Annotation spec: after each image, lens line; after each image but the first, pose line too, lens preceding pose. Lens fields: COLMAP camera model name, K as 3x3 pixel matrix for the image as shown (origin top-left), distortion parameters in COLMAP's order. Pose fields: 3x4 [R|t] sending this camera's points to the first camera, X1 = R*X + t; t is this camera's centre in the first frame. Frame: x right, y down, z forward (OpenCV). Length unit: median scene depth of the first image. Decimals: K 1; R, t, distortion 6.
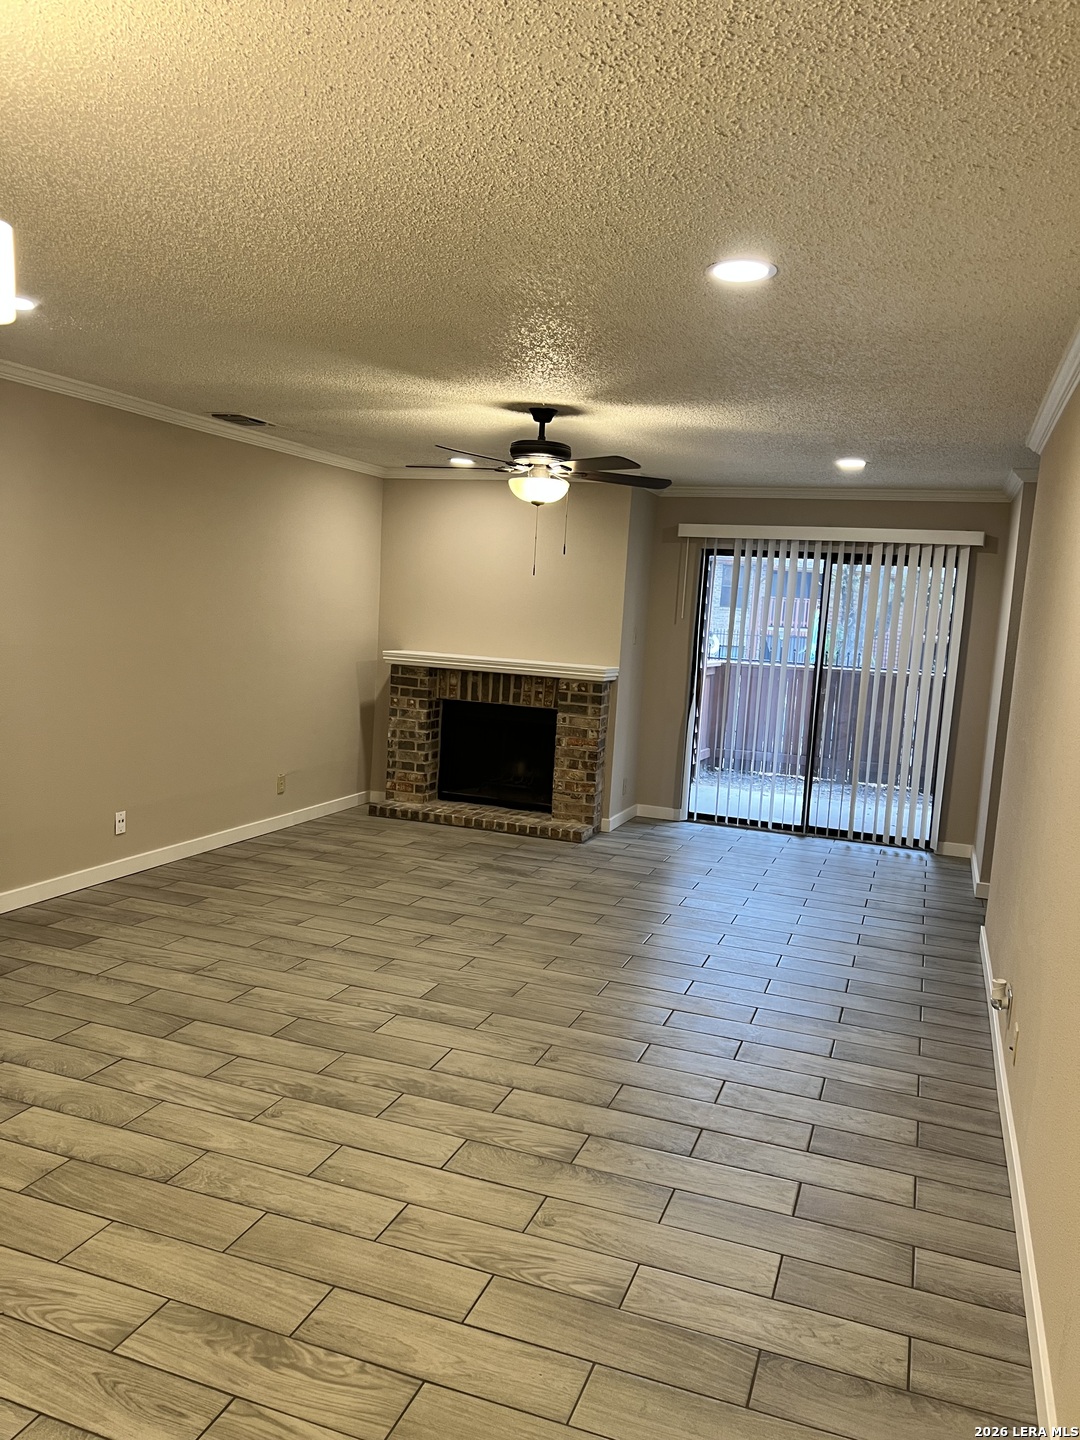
lens RADIAL K [[1087.5, 0, 545.7], [0, 1087.5, 729.2], [0, 0, 1]] dist [0.053502, -0.057880]
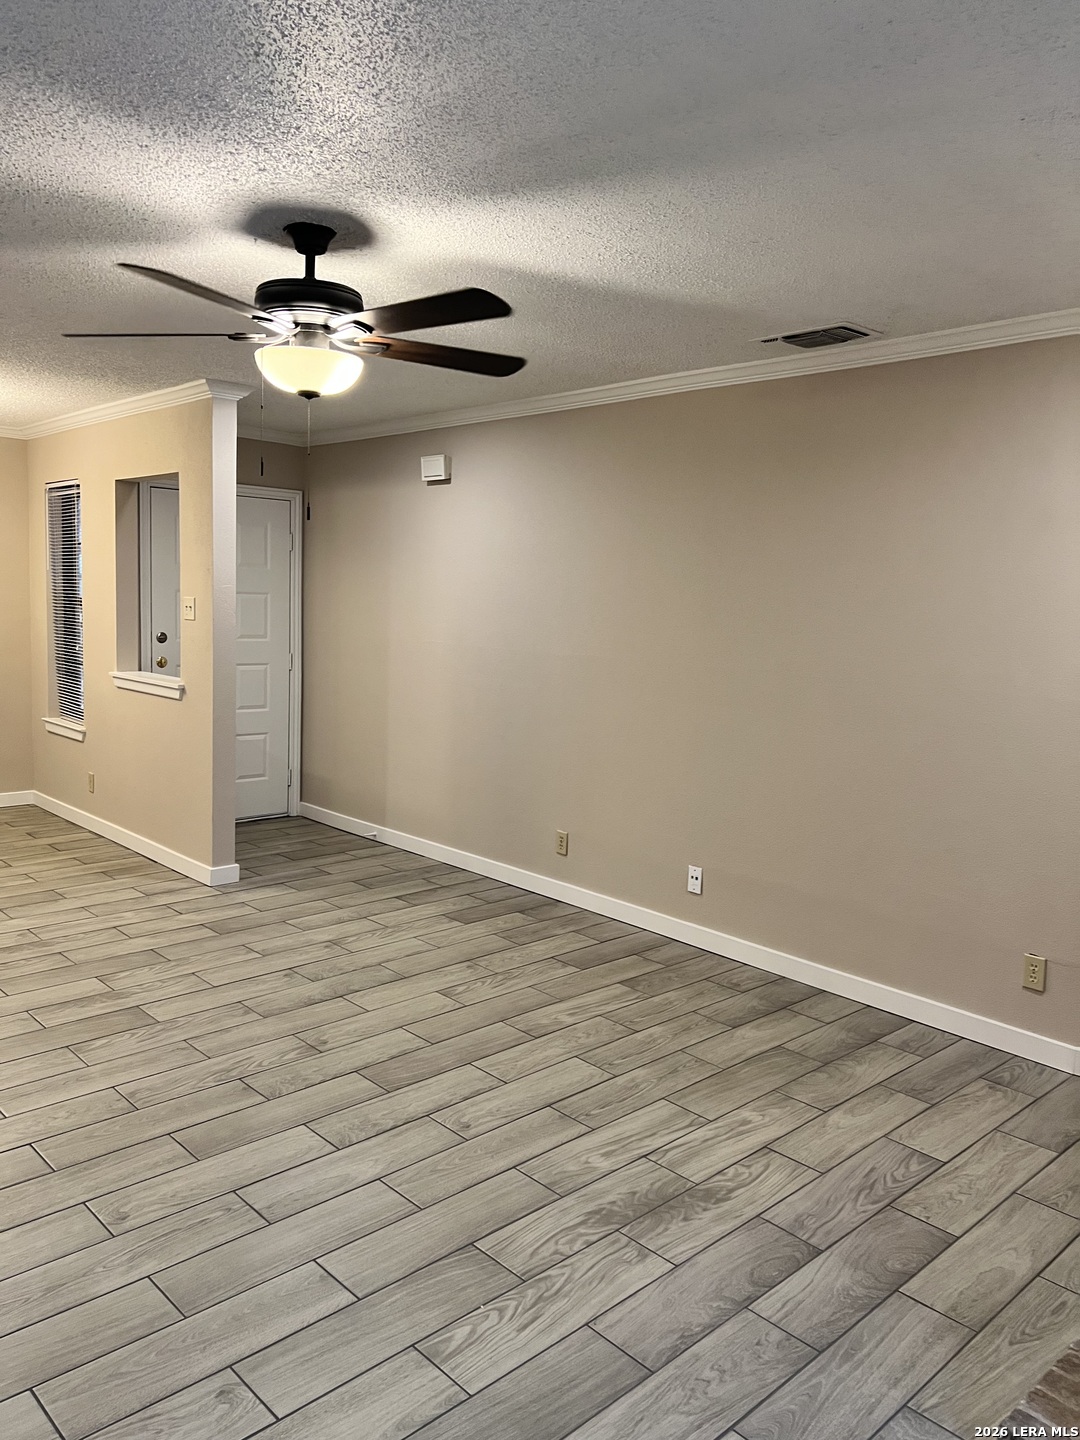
lens RADIAL K [[1084.4, 0, 534.9], [0, 1084.4, 713.9], [0, 0, 1]] dist [0.050507, -0.062621]
pose [[-0.453977, 0.026567, -0.890617, 0.510872], [-0.162602, 0.980300, 0.112125, -0.141897], [0.876051, 0.195719, -0.440714, 1.557233]]
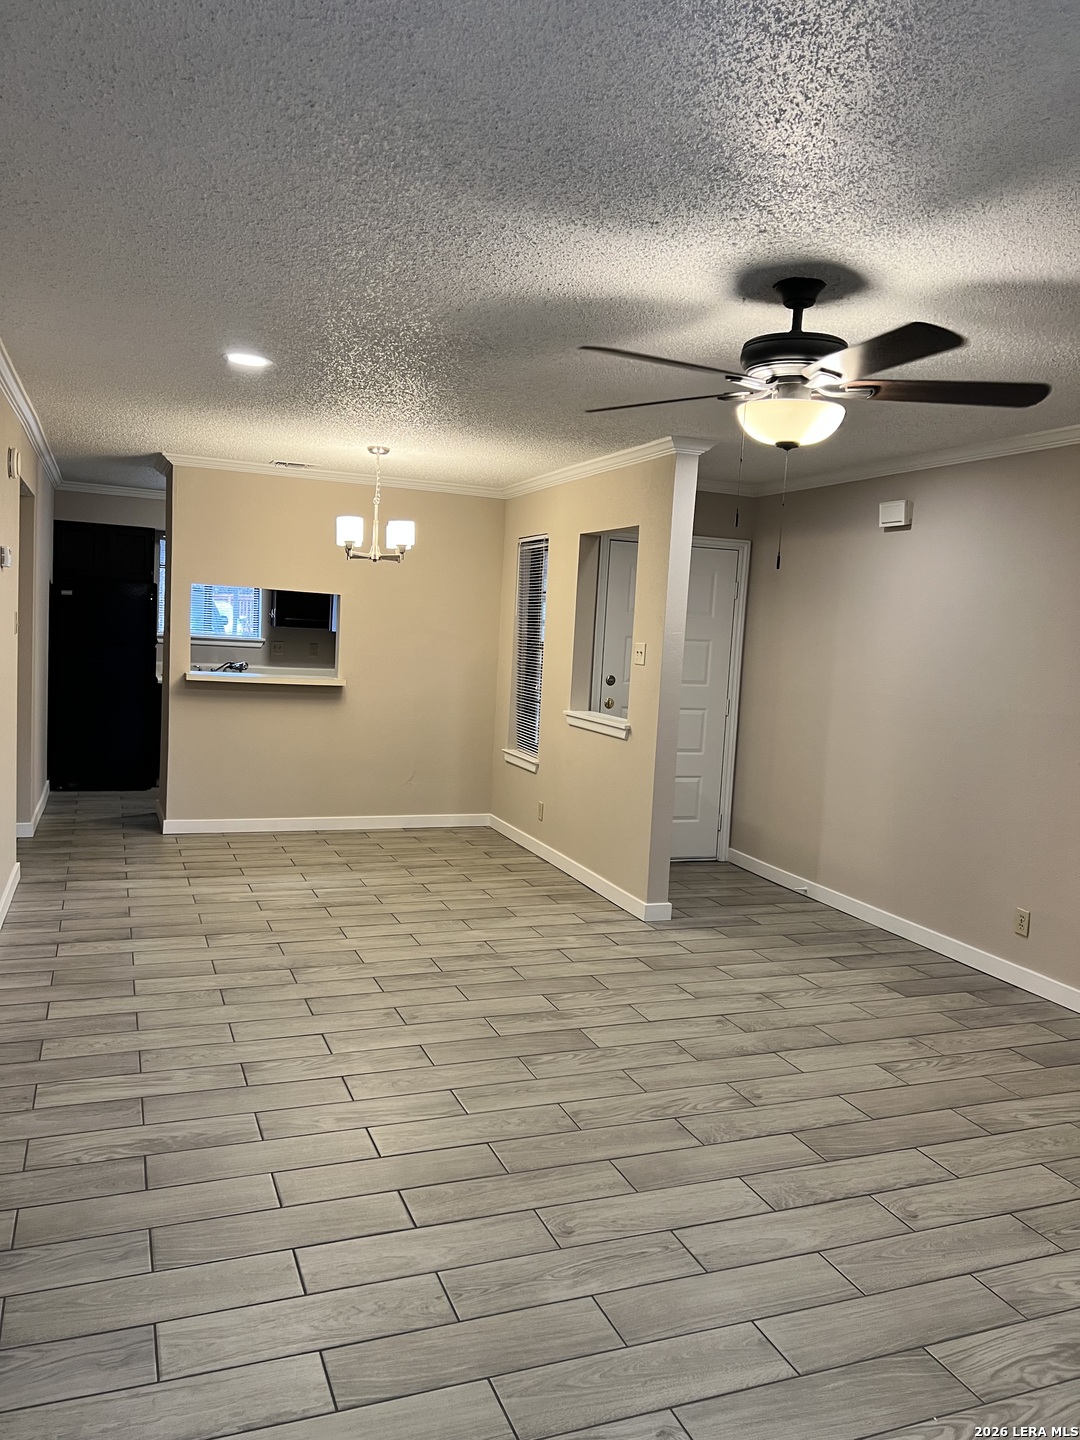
lens RADIAL K [[1084.4, 0, 534.9], [0, 1084.4, 713.9], [0, 0, 1]] dist [0.050507, -0.062621]
pose [[-0.751994, -0.041499, -0.657863, 0.525548], [-0.171042, 0.976117, 0.133940, -0.138191], [0.636593, 0.213244, -0.741132, 1.538465]]
